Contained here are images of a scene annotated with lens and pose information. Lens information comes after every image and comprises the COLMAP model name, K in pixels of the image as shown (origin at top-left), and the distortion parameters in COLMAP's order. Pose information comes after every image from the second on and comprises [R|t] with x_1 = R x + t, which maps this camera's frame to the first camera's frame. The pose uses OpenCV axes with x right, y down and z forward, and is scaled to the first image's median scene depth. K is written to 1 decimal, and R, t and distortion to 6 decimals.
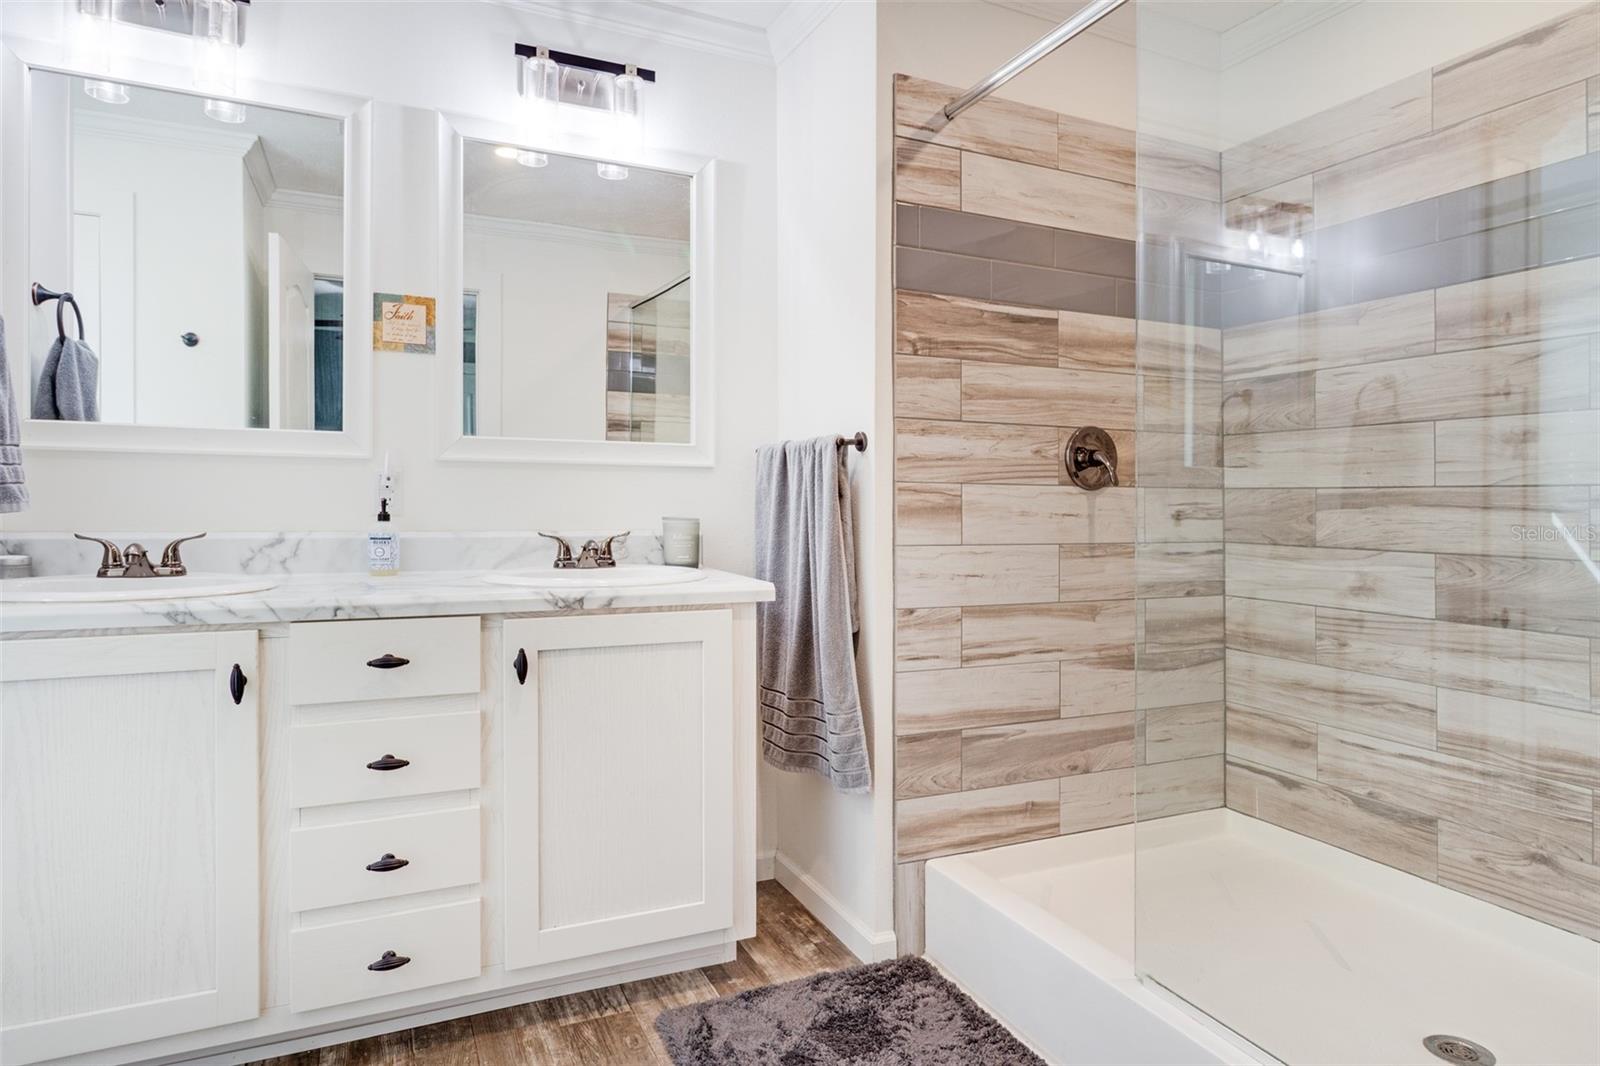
lens RADIAL K [[948.8, 0, 803.2], [0, 948.8, 499.6], [0, 0, 1]] dist [0.001717, -0.001631]
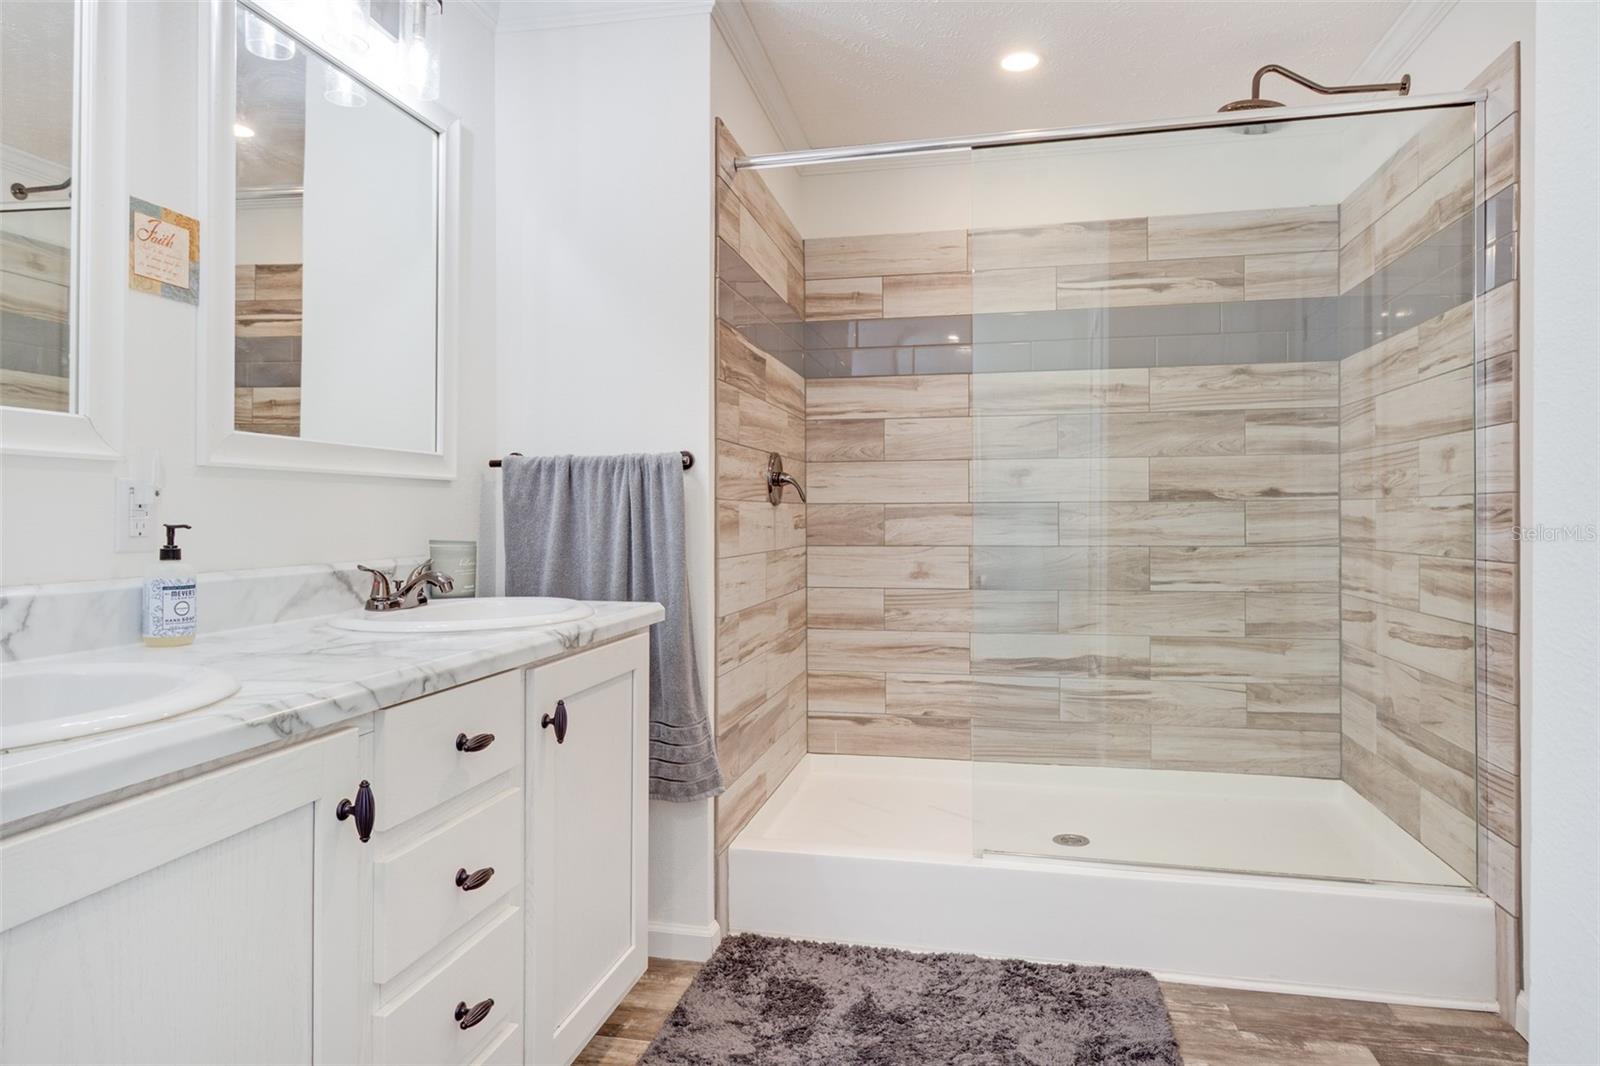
lens RADIAL K [[964.1, 0, 810.3], [0, 964.1, 511.9], [0, 0, 1]] dist [0.003216, -0.000680]
pose [[0.591801, -0.009706, 0.806026, -0.697079], [0.008532, 0.999947, 0.005777, -0.009644], [-0.806039, 0.003458, 0.591852, 0.263885]]
